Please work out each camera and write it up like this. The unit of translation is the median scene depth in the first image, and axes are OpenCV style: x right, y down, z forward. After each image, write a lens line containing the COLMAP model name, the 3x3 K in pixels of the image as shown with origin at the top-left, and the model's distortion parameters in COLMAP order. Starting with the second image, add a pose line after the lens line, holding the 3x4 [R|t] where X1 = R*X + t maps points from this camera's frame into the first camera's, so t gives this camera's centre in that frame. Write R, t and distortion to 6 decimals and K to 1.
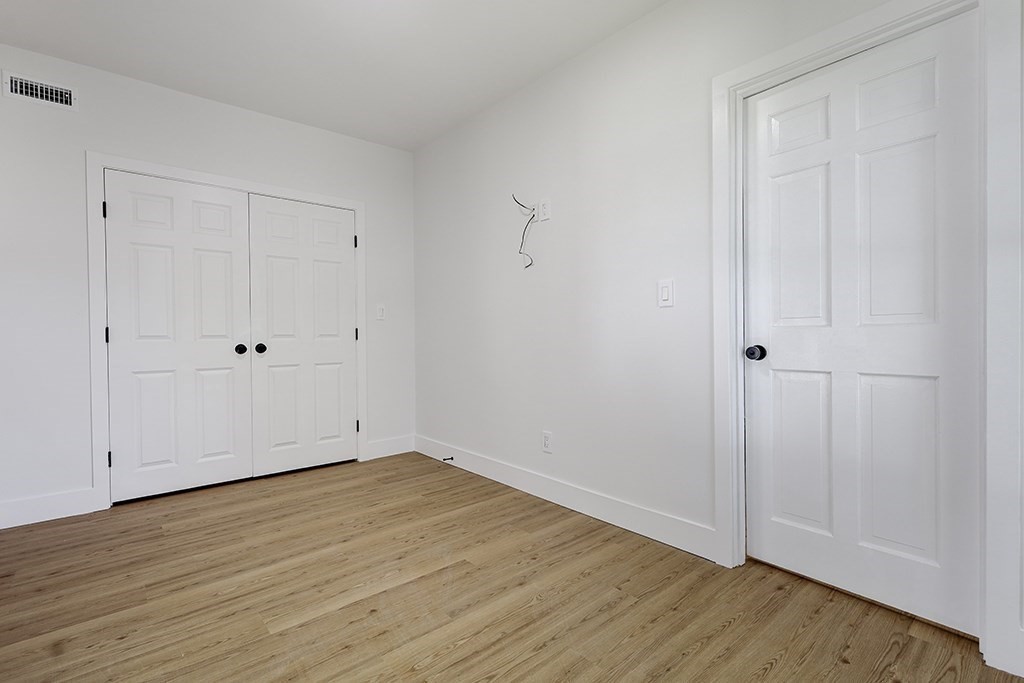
lens RADIAL K [[472.7, 0, 510.8], [0, 472.7, 339.0], [0, 0, 1]] dist [0.000363, 0.001769]
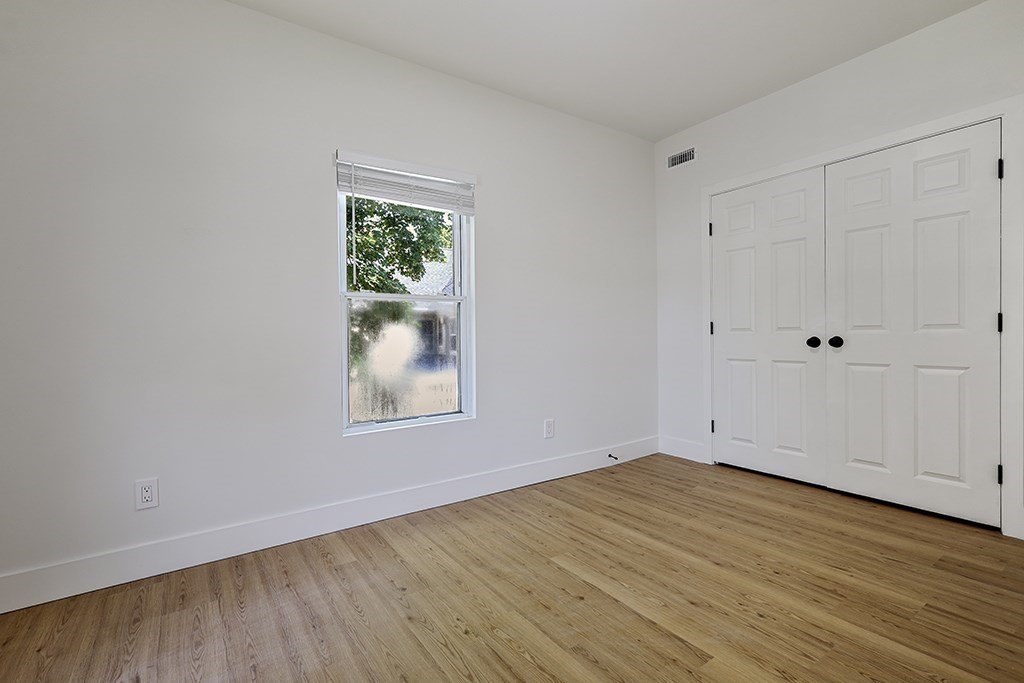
lens RADIAL K [[472.7, 0, 510.8], [0, 472.7, 339.0], [0, 0, 1]] dist [0.000363, 0.001769]
pose [[-0.103905, 0.019443, -0.994397, 0.497497], [0.006319, 0.999802, 0.018889, -0.007321], [0.994567, -0.004321, -0.104007, 0.642778]]
